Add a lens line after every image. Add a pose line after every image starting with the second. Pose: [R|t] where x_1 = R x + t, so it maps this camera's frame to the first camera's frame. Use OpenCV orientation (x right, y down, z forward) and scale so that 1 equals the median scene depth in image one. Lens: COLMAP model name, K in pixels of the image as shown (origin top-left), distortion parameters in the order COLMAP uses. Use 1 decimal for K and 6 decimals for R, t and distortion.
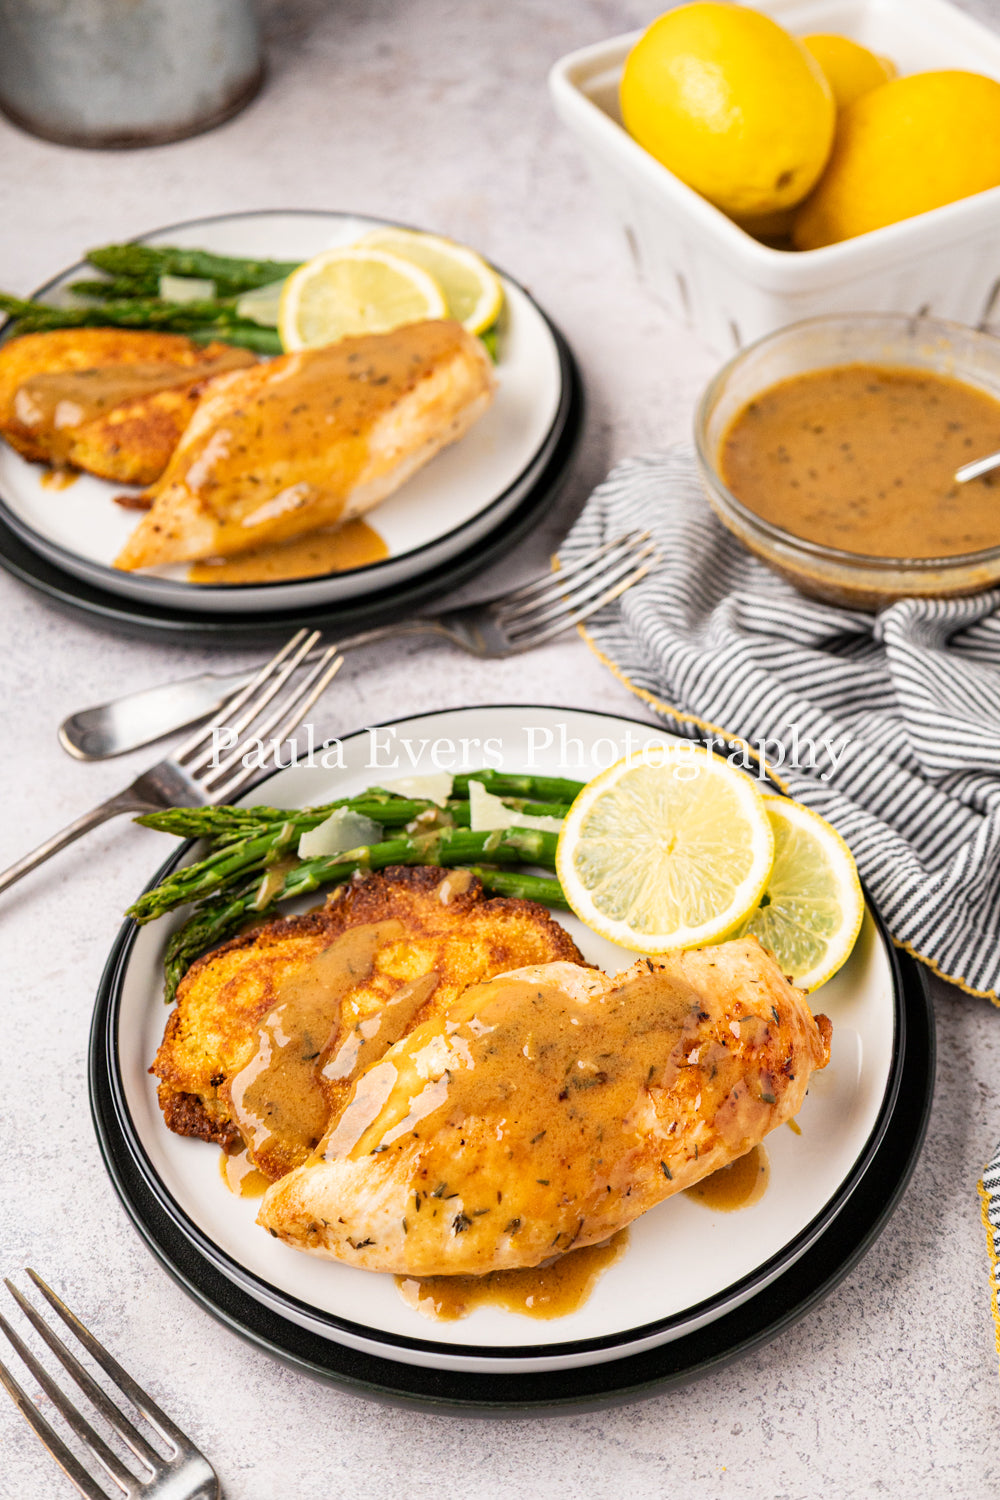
lens RADIAL K [[2145.0, 0, 493.9], [0, 2145.0, 755.1], [0, 0, 1]] dist [0.017018, 0.000000]
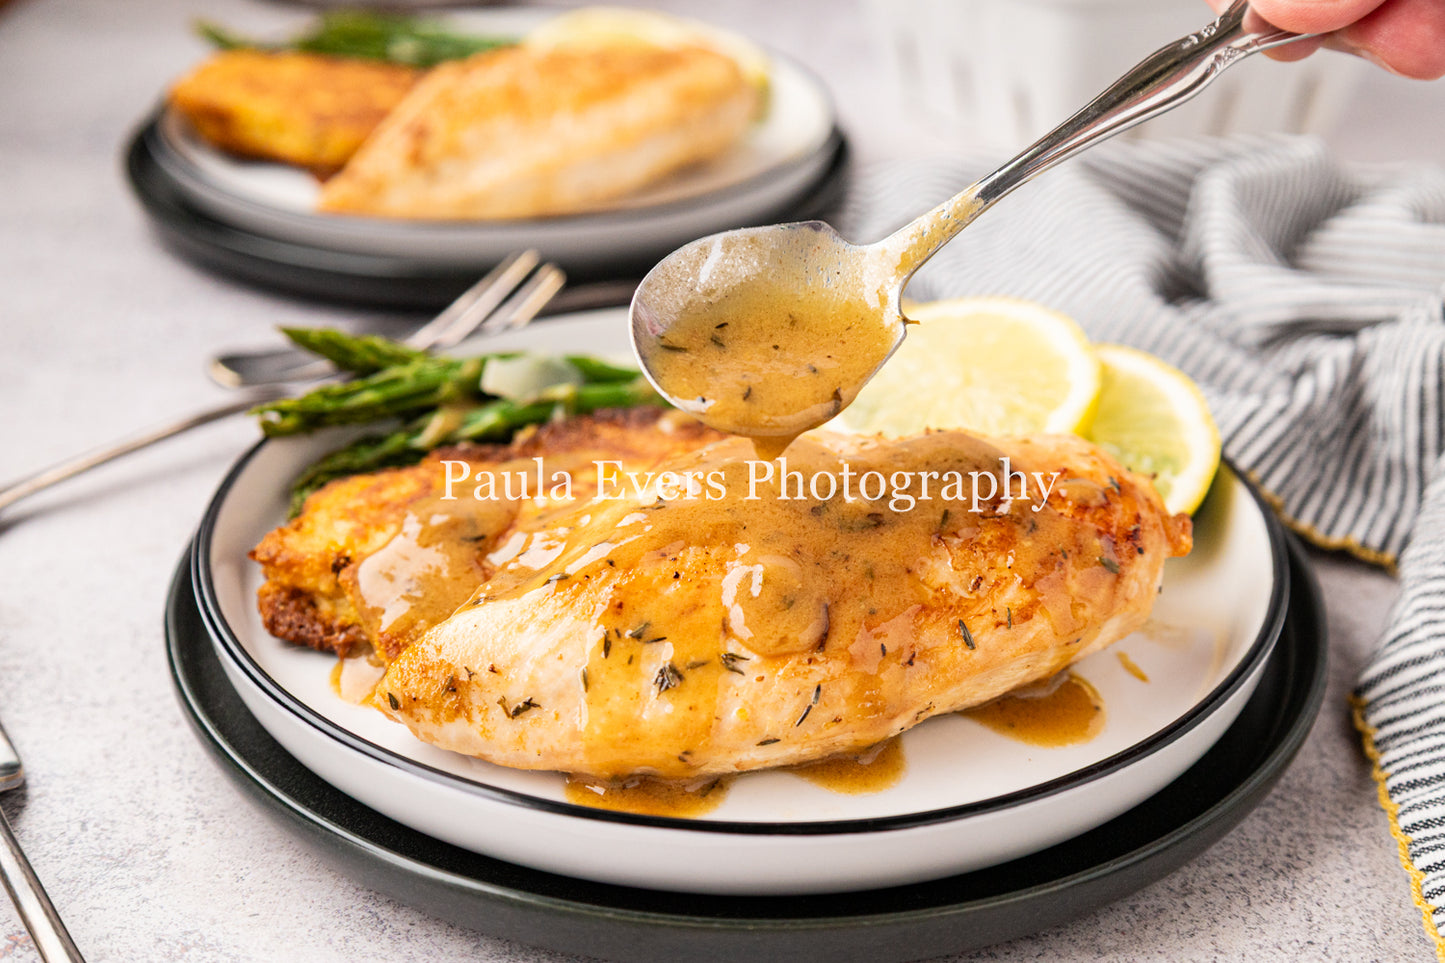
lens RADIAL K [[2066.3, 0, 724.6], [0, 2066.3, 471.4], [0, 0, 1]] dist [0.017018, 0.000000]
pose [[0.998566, 0.052767, -0.008978, 0.005158], [-0.052652, 0.938194, -0.342081, 0.367340], [-0.009628, 0.342064, 0.939627, 0.344512]]
